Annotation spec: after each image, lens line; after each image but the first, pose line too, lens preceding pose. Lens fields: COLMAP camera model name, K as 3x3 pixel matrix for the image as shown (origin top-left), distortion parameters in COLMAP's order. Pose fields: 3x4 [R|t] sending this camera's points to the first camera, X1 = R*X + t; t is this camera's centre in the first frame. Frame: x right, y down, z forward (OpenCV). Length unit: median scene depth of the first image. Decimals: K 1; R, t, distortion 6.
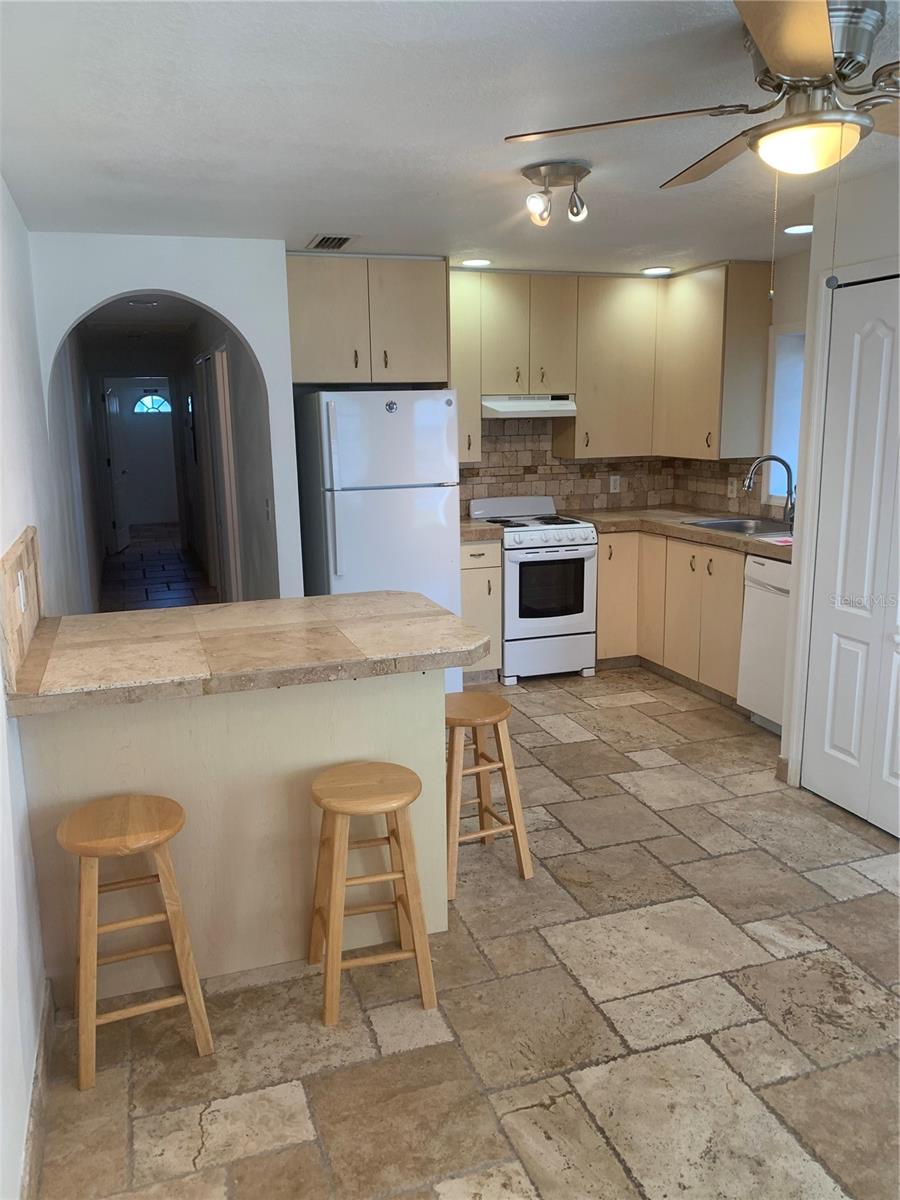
lens RADIAL K [[916.7, 0, 439.0], [0, 916.7, 596.5], [0, 0, 1]] dist [0.030576, -0.026711]
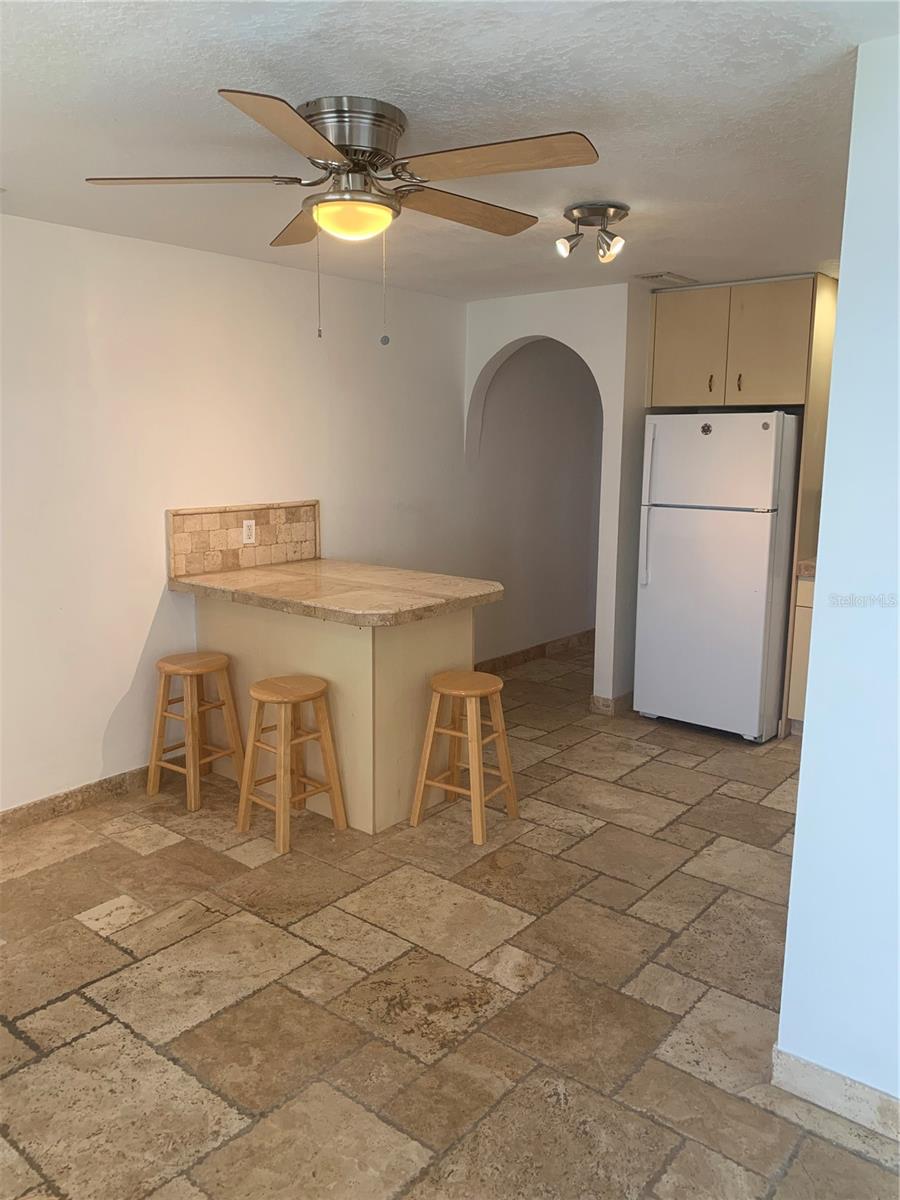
lens RADIAL K [[916.7, 0, 448.6], [0, 916.7, 598.9], [0, 0, 1]] dist [0.030576, -0.026711]
pose [[0.522767, 0.170710, -0.835209, 0.751001], [-0.185579, 0.979037, 0.083951, -0.060587], [0.832031, 0.111111, 0.543488, 0.249154]]
